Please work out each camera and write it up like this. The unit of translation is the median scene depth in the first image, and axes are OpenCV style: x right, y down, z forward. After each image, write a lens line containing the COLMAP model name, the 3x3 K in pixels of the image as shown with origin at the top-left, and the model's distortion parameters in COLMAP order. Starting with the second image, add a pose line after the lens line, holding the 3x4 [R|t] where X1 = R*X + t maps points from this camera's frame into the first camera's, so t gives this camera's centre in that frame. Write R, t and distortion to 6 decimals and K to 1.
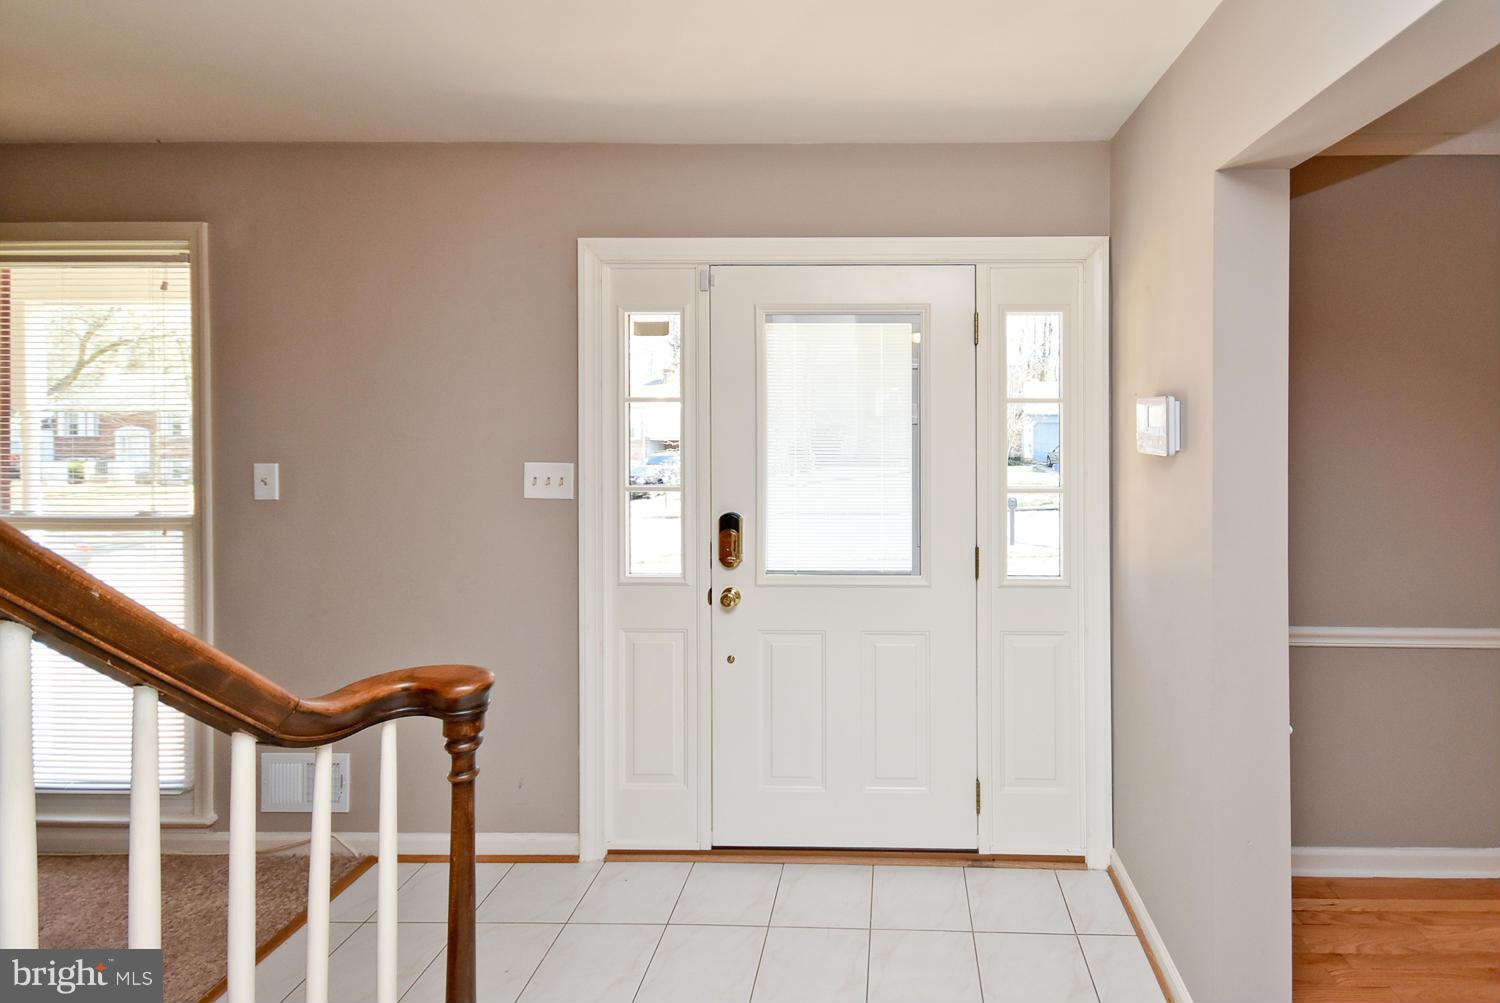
lens RADIAL K [[680.8, 0, 750.0], [0, 680.8, 501.5], [0, 0, 1]] dist [-0.000292, -0.000495]
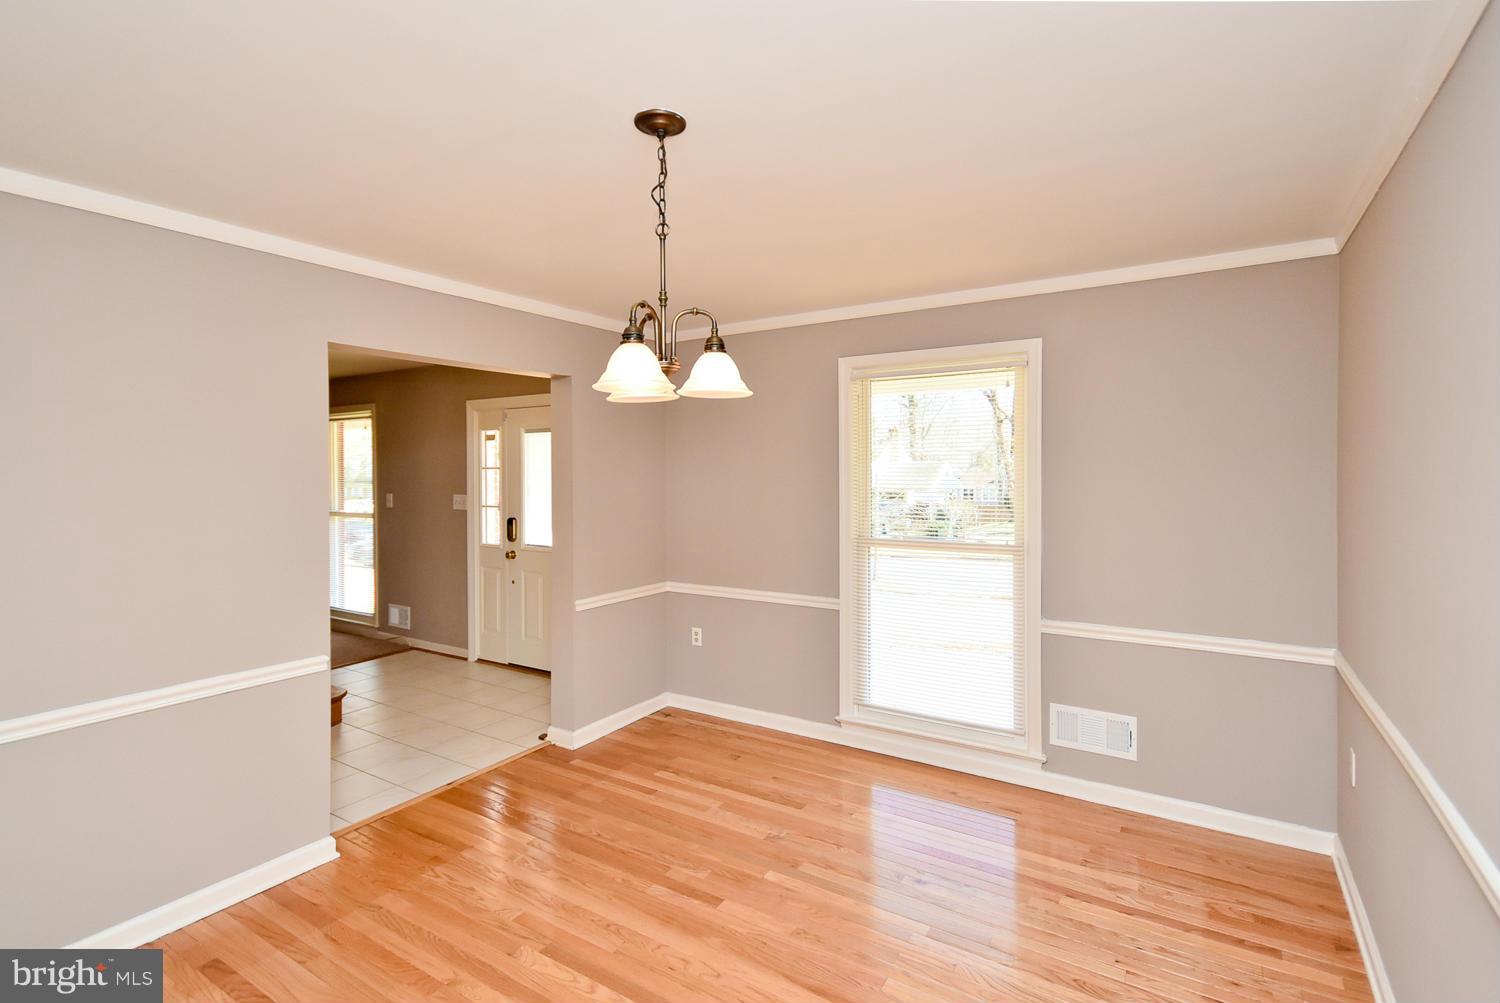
lens RADIAL K [[680.8, 0, 750.0], [0, 680.8, 501.5], [0, 0, 1]] dist [-0.000292, -0.000495]
pose [[0.870538, 0.014207, -0.491897, 1.779944], [-0.006924, 0.999838, 0.016624, -0.079925], [0.492053, -0.011066, 0.870495, -0.591123]]
